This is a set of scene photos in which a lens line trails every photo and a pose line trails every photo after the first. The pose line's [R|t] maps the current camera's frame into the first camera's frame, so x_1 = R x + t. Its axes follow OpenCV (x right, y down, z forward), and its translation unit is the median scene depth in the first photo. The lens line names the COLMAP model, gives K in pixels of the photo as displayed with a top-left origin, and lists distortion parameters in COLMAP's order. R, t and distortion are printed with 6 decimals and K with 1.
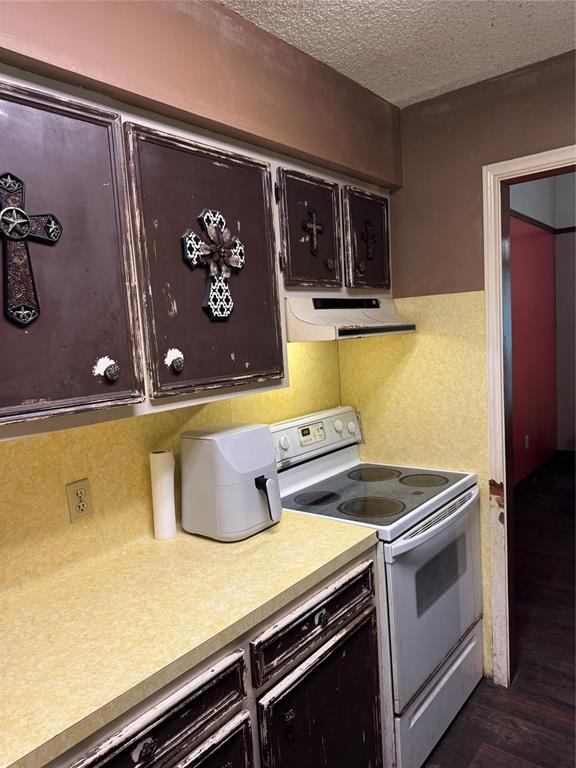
lens RADIAL K [[544.2, 0, 283.7], [0, 544.2, 381.5], [0, 0, 1]] dist [0.045506, -0.056468]
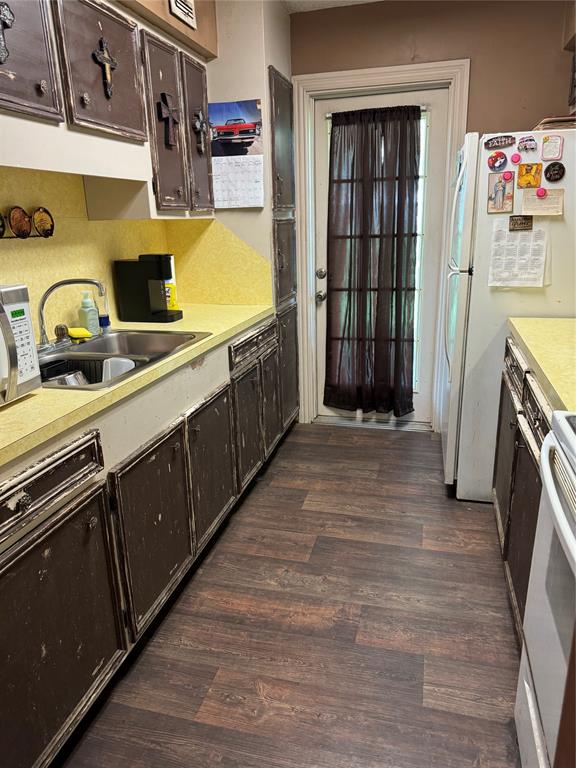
lens RADIAL K [[544.2, 0, 283.5], [0, 544.2, 382.1], [0, 0, 1]] dist [0.045506, -0.056468]
pose [[-0.914453, 0.195955, -0.354086, 0.840995], [0.045124, 0.918868, 0.391975, -0.073939], [0.402168, 0.342465, -0.849105, 1.588672]]
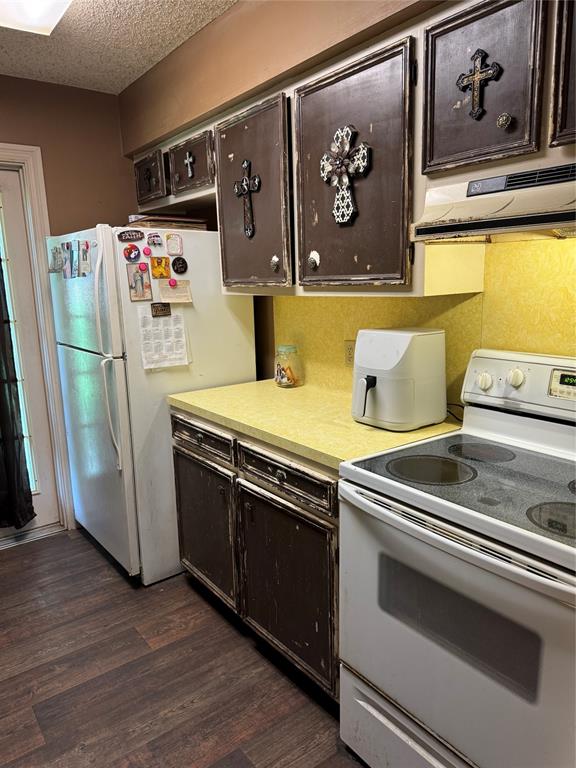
lens RADIAL K [[544.2, 0, 287.5], [0, 544.2, 389.2], [0, 0, 1]] dist [0.045506, -0.056468]
pose [[-0.247635, 0.255378, -0.934590, 1.101782], [-0.050079, 0.959972, 0.275583, -0.093141], [0.967558, 0.115048, -0.224934, 1.197457]]
